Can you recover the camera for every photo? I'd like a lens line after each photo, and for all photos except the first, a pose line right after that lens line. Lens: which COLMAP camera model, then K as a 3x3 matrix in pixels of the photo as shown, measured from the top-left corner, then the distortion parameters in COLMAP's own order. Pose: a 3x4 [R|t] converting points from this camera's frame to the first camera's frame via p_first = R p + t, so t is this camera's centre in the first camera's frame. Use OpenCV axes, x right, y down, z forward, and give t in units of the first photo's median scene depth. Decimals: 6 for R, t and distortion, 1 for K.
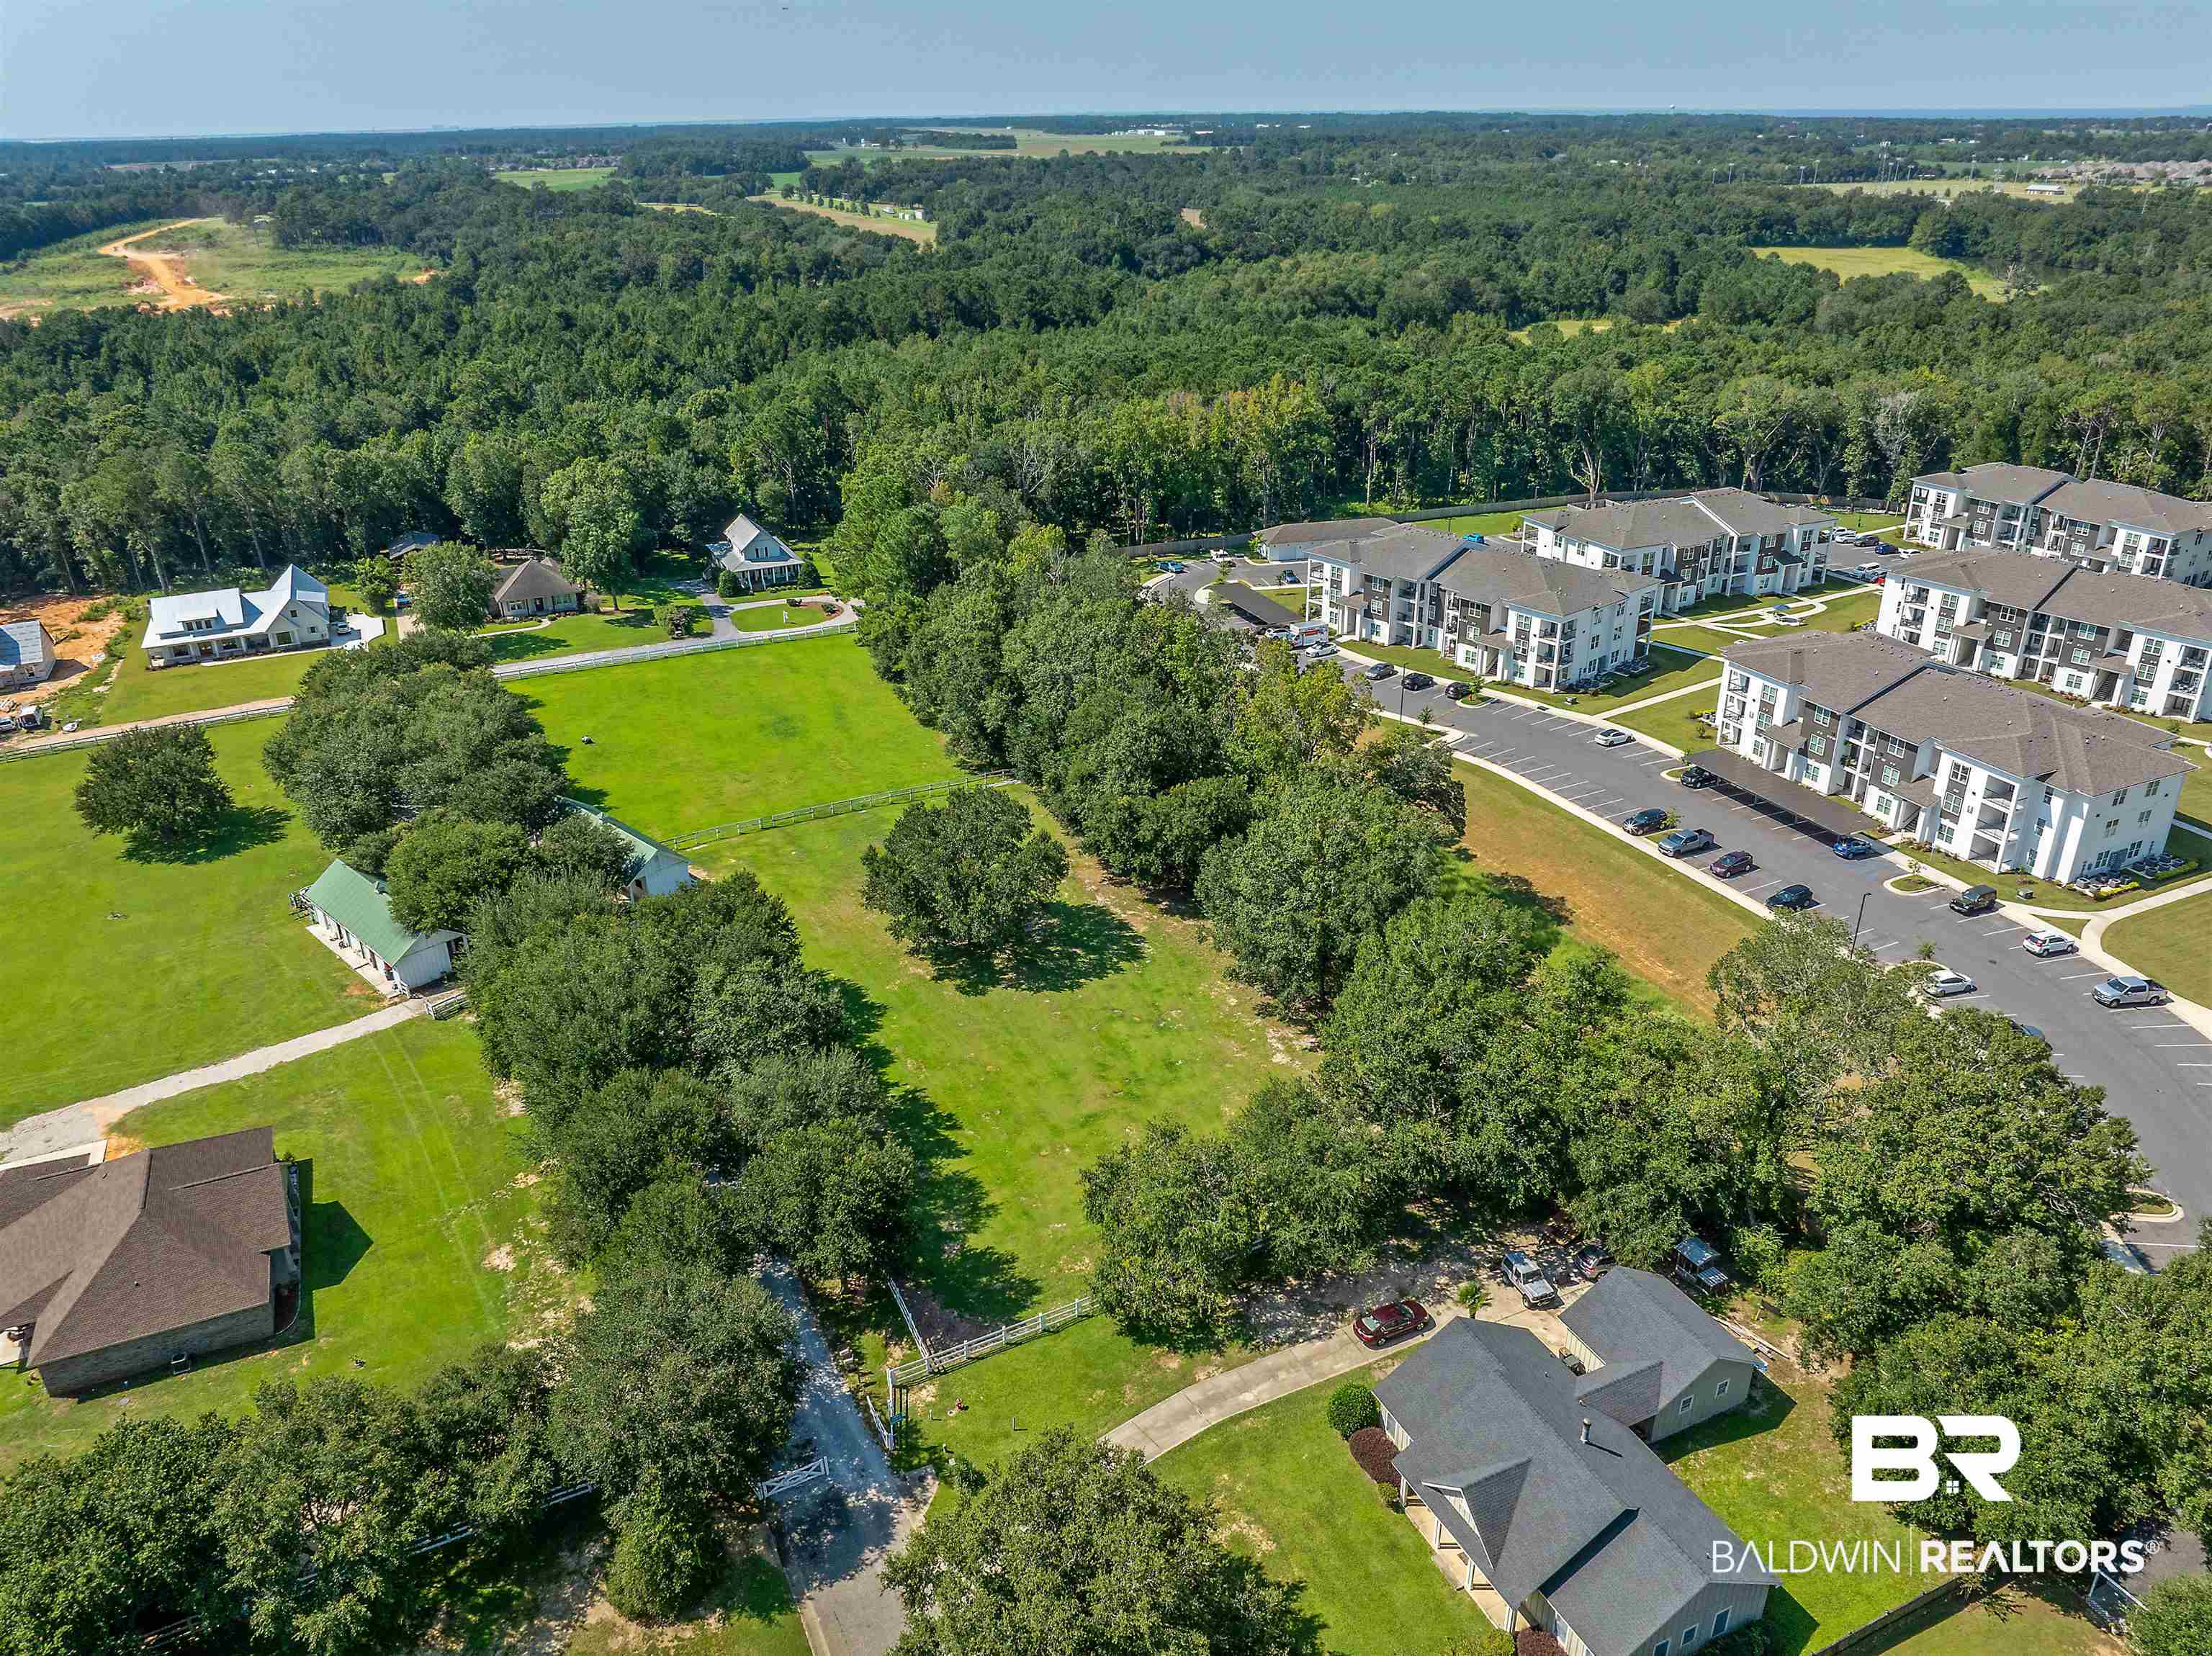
lens RADIAL K [[1552.3, 0, 1095.6], [0, 1552.3, 812.4], [0, 0, 1]] dist [-0.039692, 0.004114]
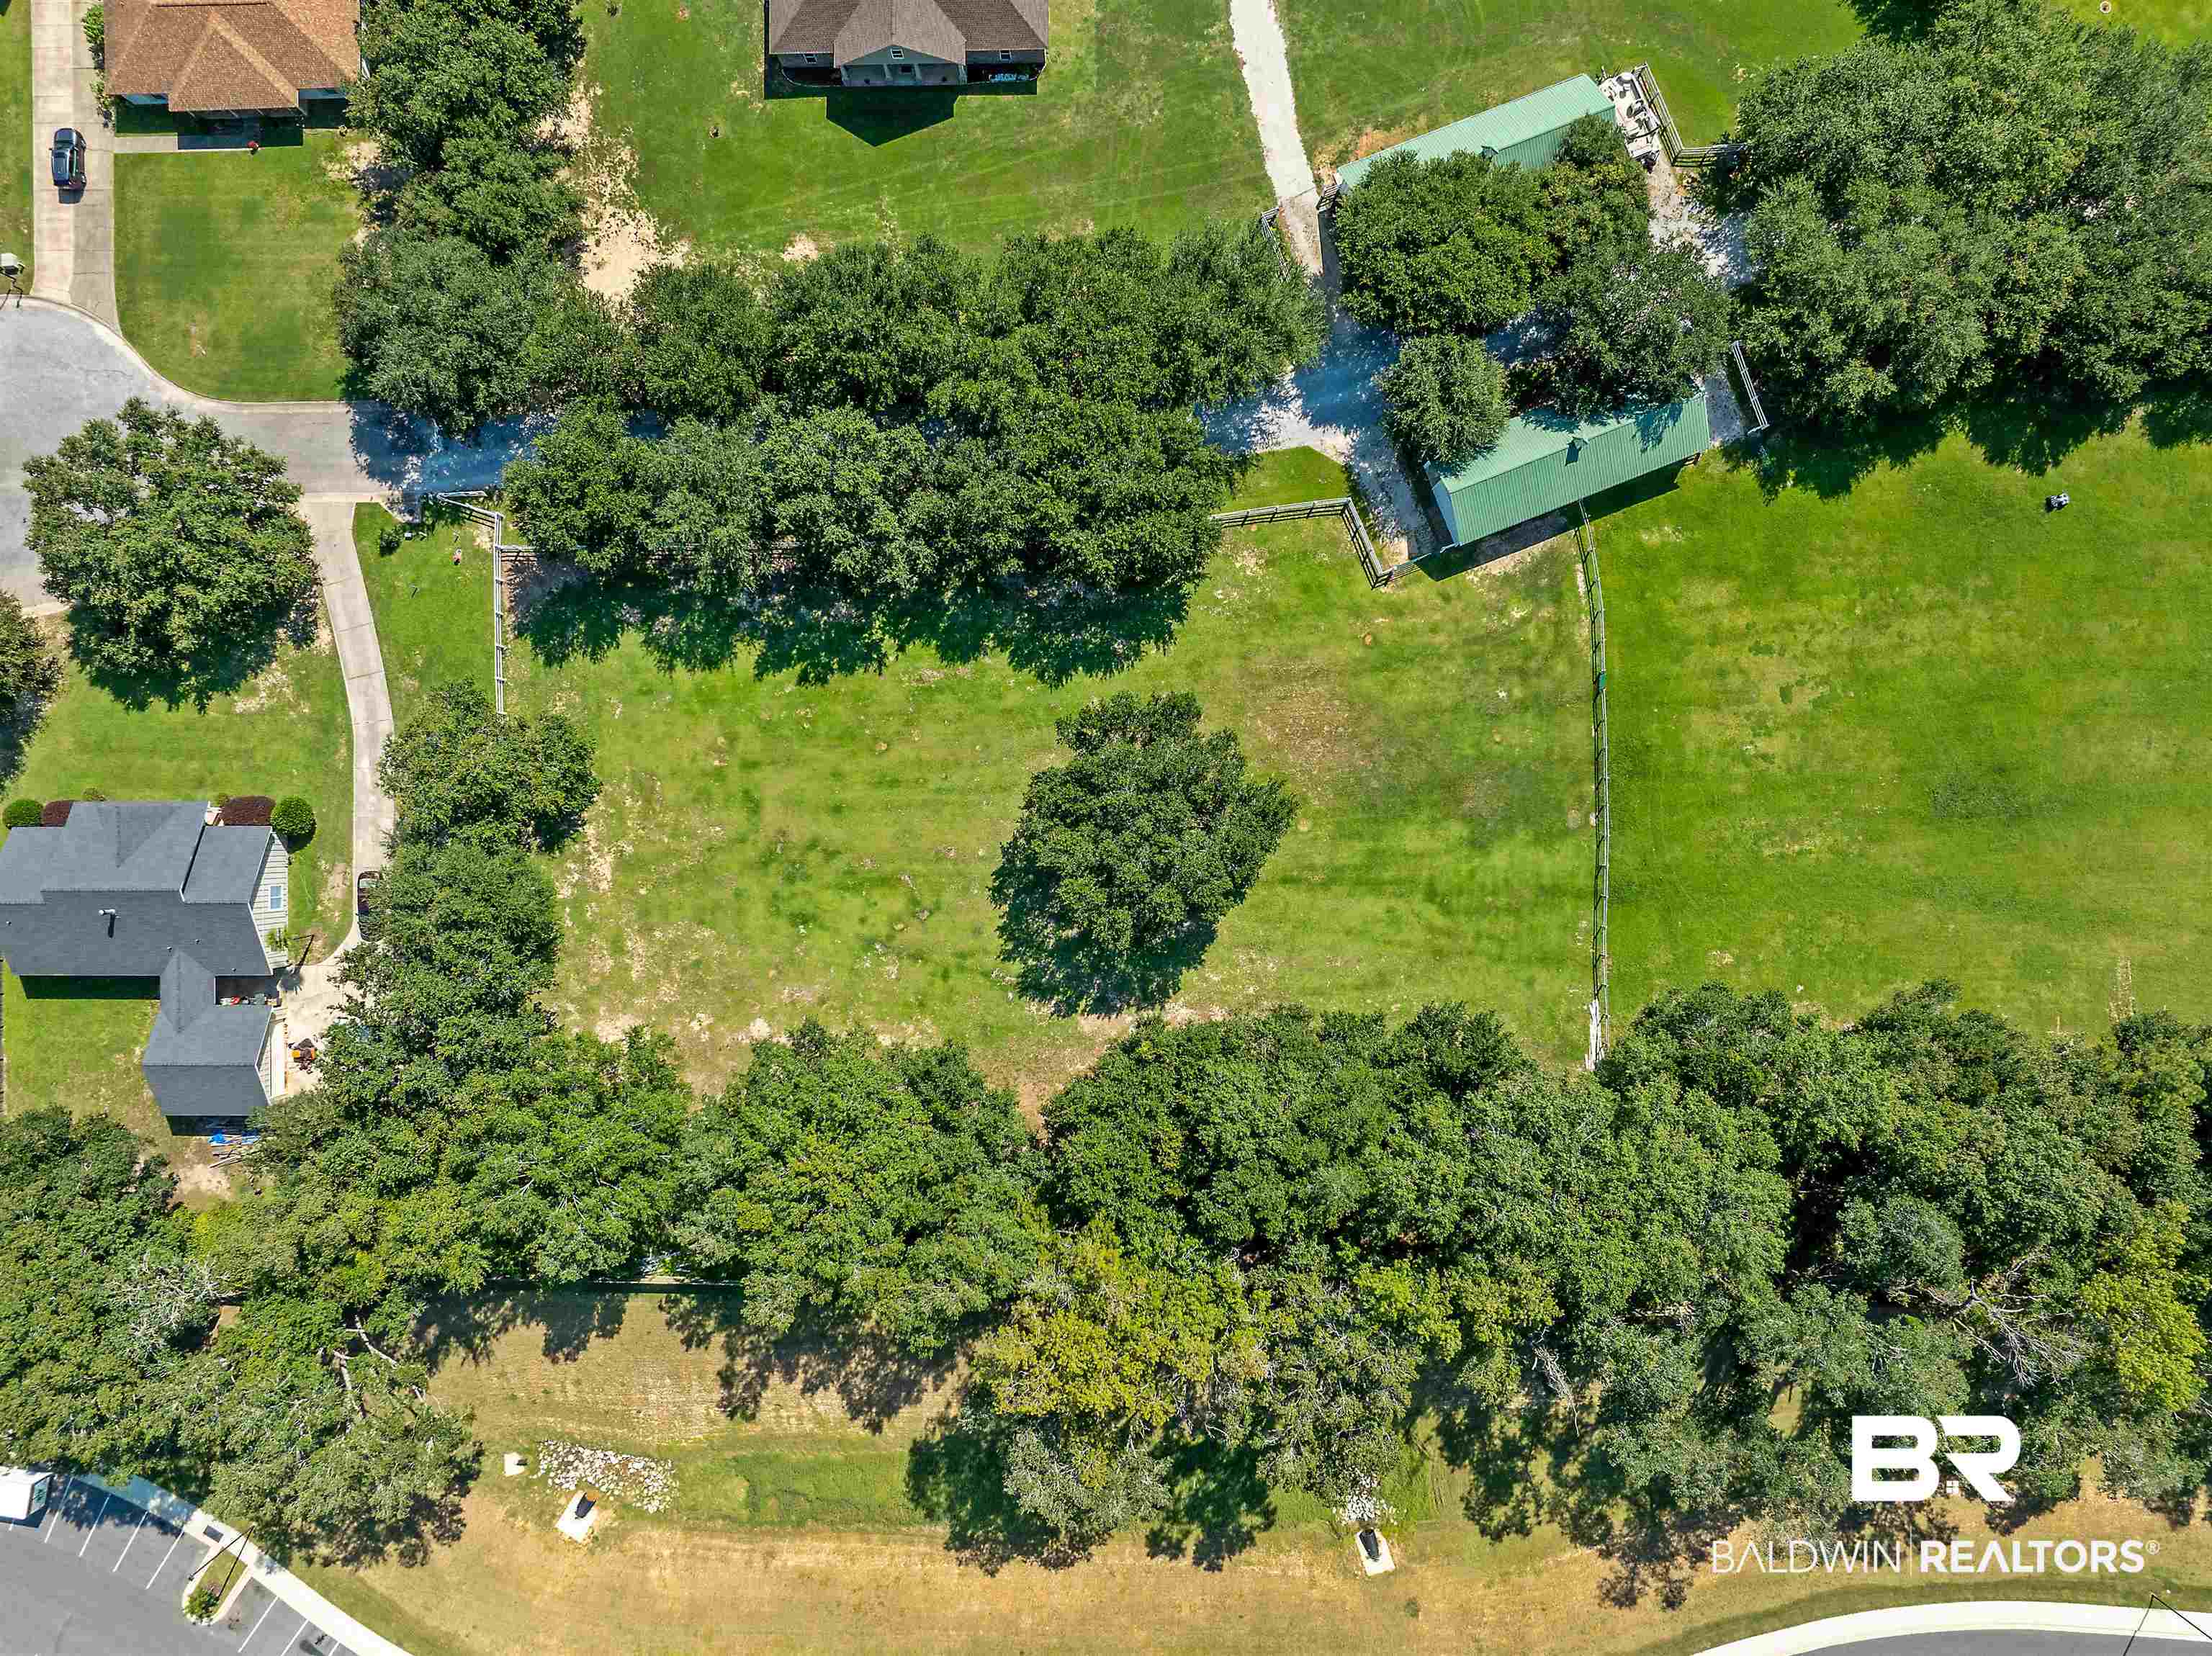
lens RADIAL K [[1552.3, 0, 1095.6], [0, 1552.3, 812.4], [0, 0, 1]] dist [-0.039692, 0.004114]
pose [[-0.412905, 0.910739, 0.007955, -0.055516], [-0.370218, -0.175814, 0.912156, -0.451633], [0.832135, 0.373689, 0.409767, 0.439825]]
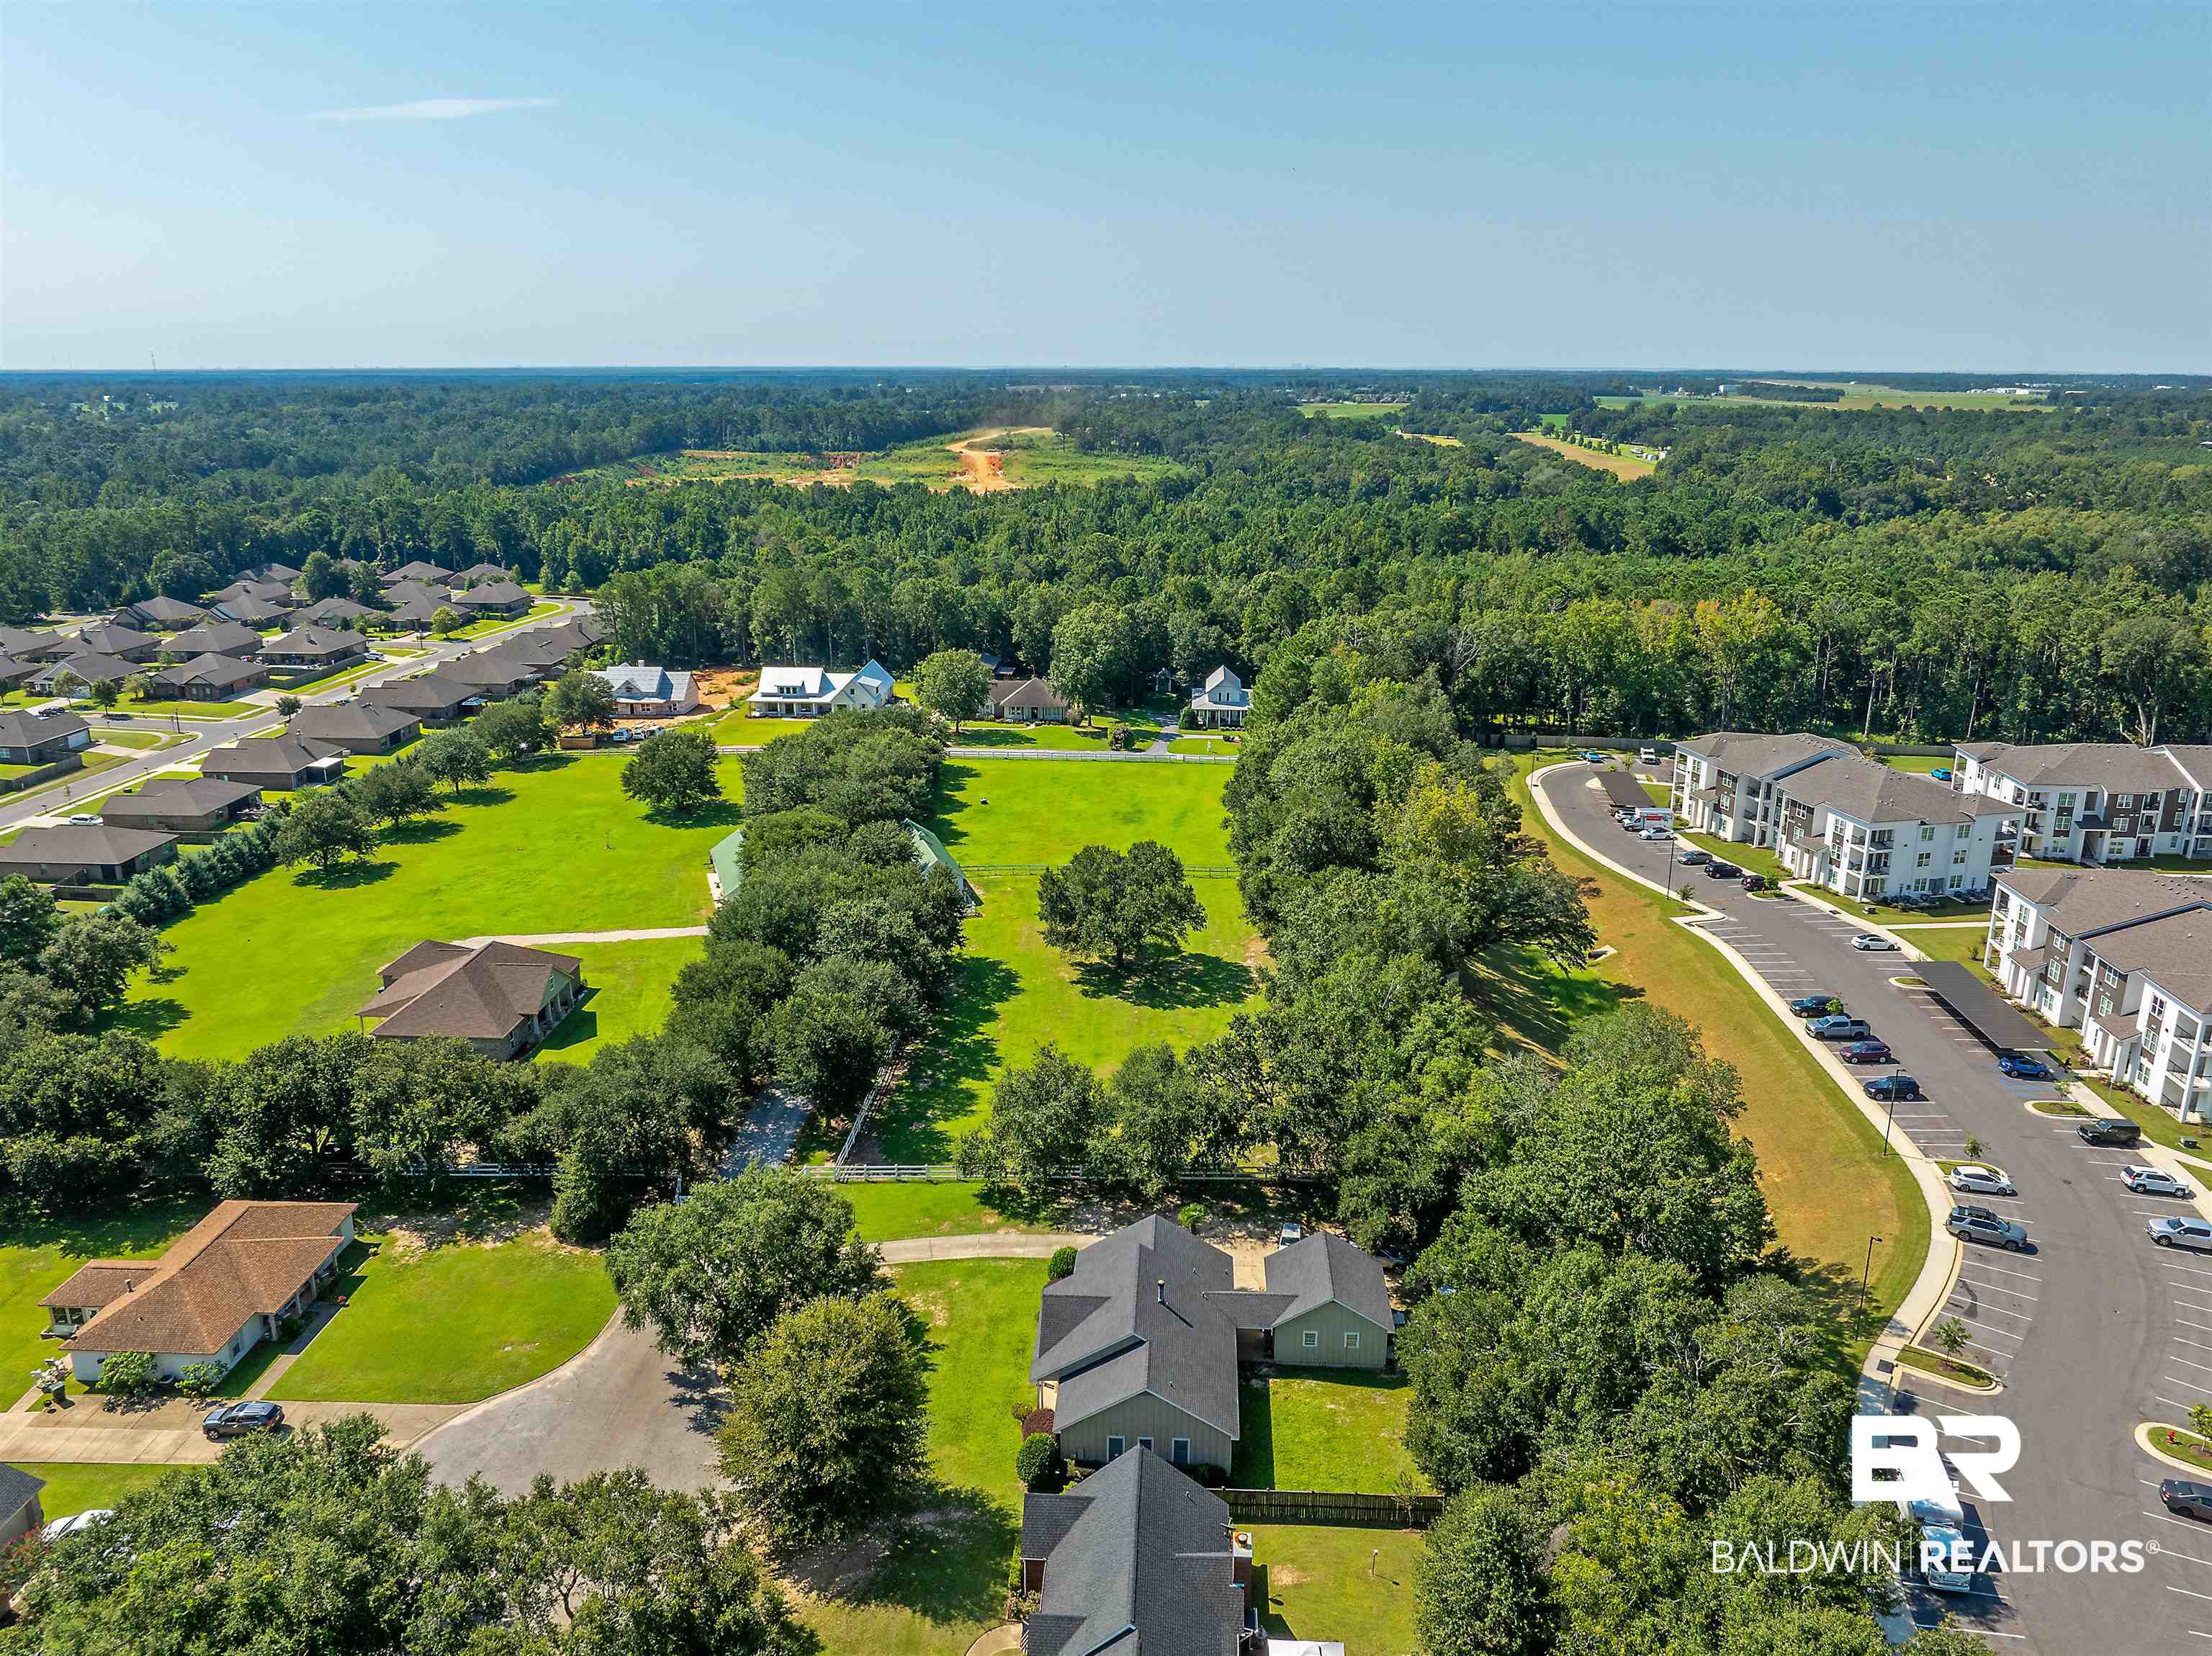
lens RADIAL K [[1564.2, 0, 1097.0], [0, 1564.2, 859.9], [0, 0, 1]] dist [-0.021538, -0.004841]
pose [[0.881332, 0.157164, -0.445593, 0.298922], [-0.207955, 0.975832, -0.067127, 0.060859], [0.424274, 0.151824, 0.892715, -0.077317]]
